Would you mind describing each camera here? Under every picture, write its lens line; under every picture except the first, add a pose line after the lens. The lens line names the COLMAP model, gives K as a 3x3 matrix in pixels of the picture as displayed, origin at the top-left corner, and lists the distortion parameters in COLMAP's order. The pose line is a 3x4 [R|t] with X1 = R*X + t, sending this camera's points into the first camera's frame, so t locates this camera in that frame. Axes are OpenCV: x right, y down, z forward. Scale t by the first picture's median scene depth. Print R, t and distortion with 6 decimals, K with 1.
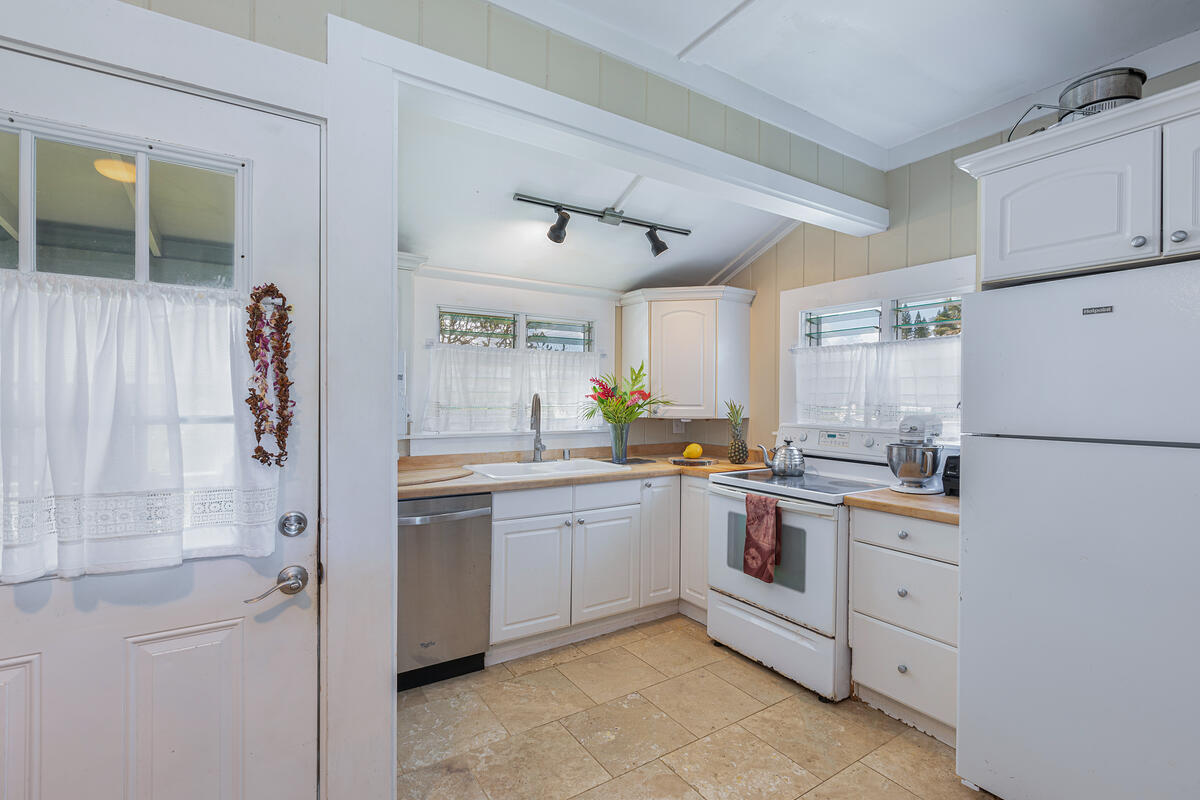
lens RADIAL K [[546.4, 0, 600.0], [0, 546.4, 400.0], [0, 0, 1]] dist [0.000020, -0.000006]
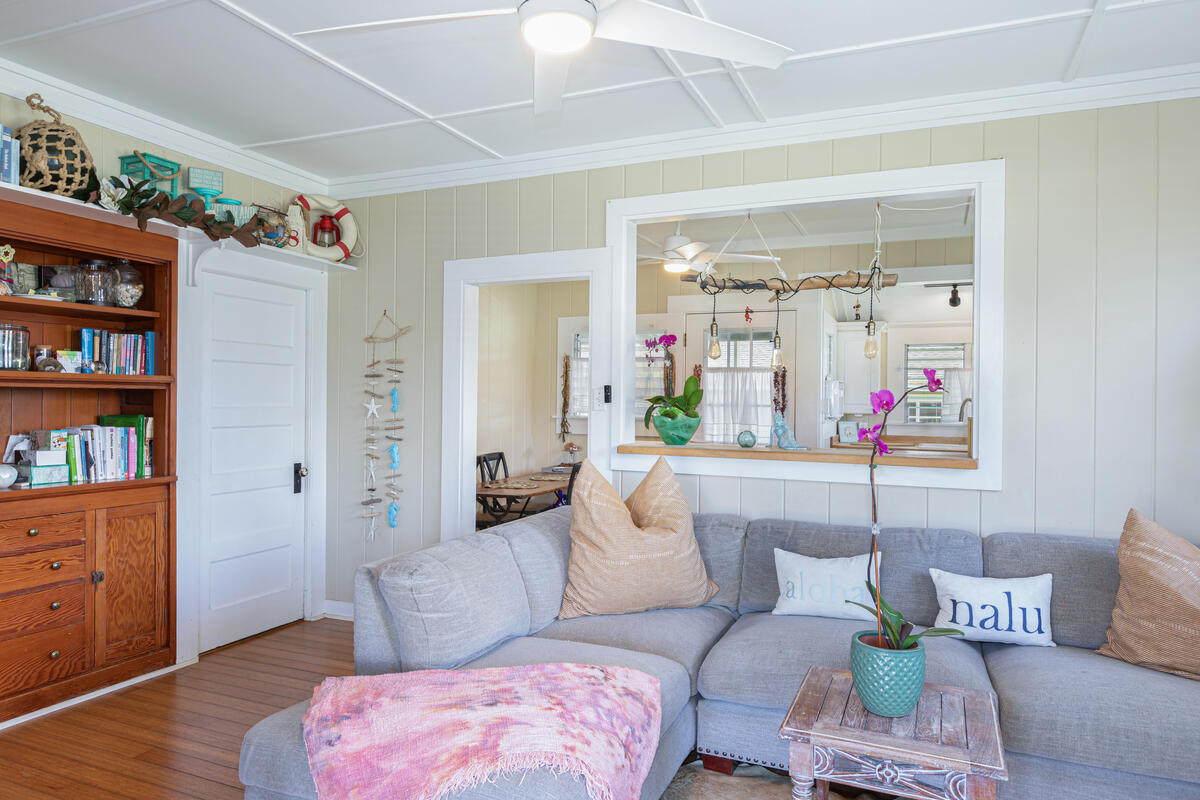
lens RADIAL K [[777.7, 0, 600.0], [0, 777.7, 400.0], [0, 0, 1]] dist [-0.000259, -0.000042]
pose [[0.551806, -0.001896, -0.833970, 2.703511], [-0.005244, 0.999970, -0.005744, 0.032125], [0.833956, 0.007543, 0.551779, -2.483986]]
